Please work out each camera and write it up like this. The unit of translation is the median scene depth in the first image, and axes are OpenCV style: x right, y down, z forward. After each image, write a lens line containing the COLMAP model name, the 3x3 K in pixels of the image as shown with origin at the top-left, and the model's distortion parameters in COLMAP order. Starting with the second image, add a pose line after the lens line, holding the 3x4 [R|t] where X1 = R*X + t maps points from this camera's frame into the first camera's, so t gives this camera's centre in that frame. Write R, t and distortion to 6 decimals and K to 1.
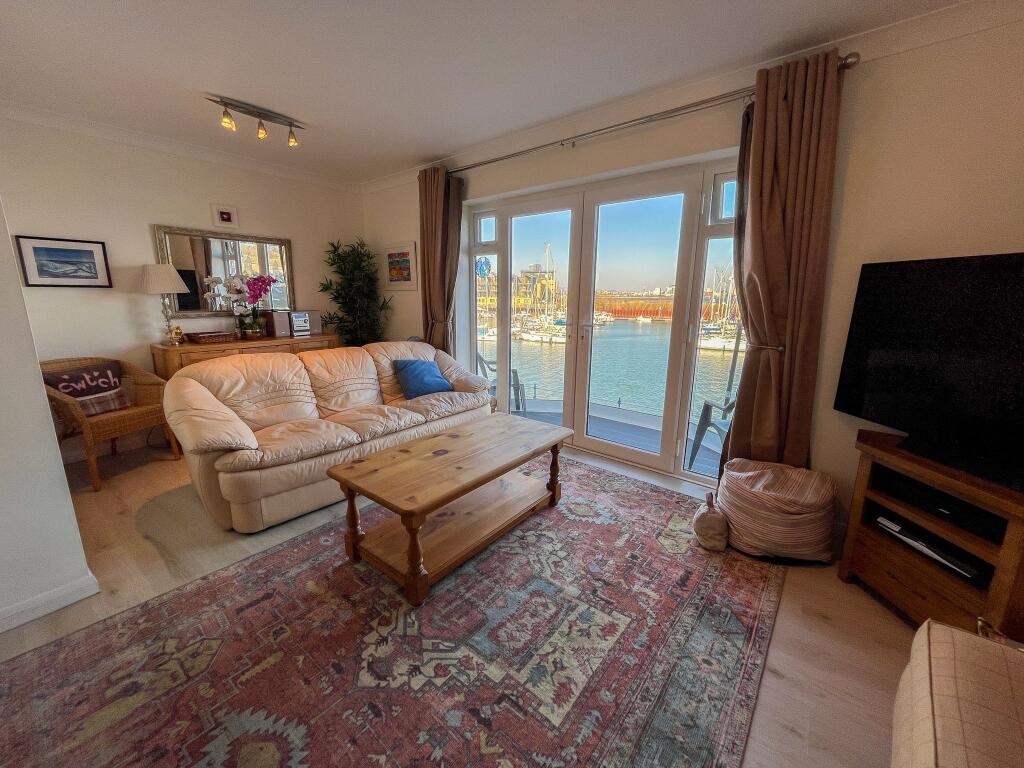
lens RADIAL K [[412.5, 0, 511.4], [0, 412.5, 379.0], [0, 0, 1]] dist [-0.005011, 0.001106]
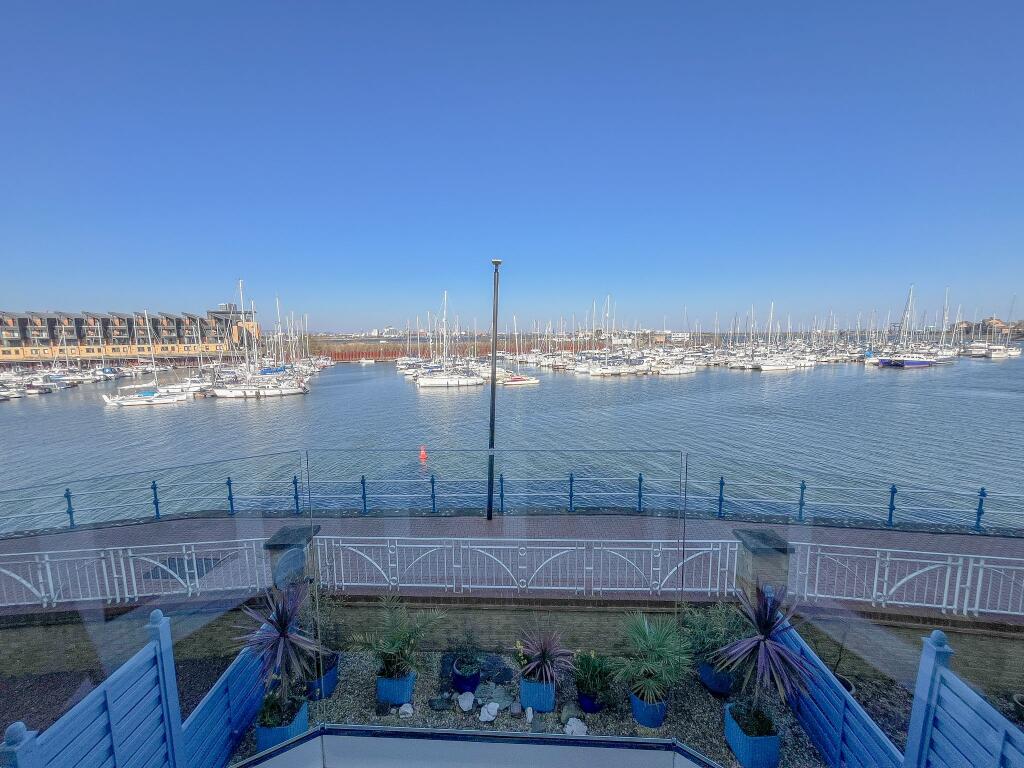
lens RADIAL K [[412.5, 0, 512.4], [0, 412.5, 383.2], [0, 0, 1]] dist [-0.005011, 0.001106]
pose [[0.793933, -0.092109, 0.600988, 0.270665], [0.143892, 0.988843, -0.038535, -0.394794], [-0.590733, 0.117072, 0.798328, 1.576703]]
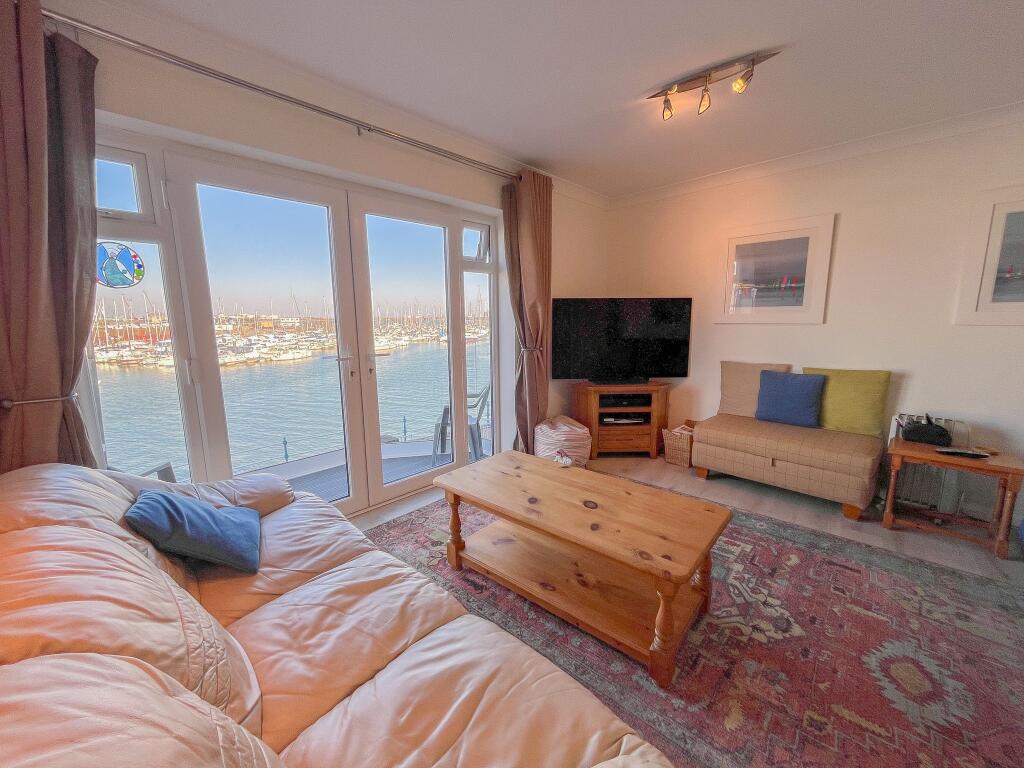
lens RADIAL K [[412.5, 0, 510.1], [0, 412.5, 377.4], [0, 0, 1]] dist [-0.005011, 0.001106]
pose [[0.043835, -0.159610, 0.986206, -1.045237], [0.211261, 0.966312, 0.147000, -0.250627], [-0.976446, 0.201903, 0.076077, 1.127582]]
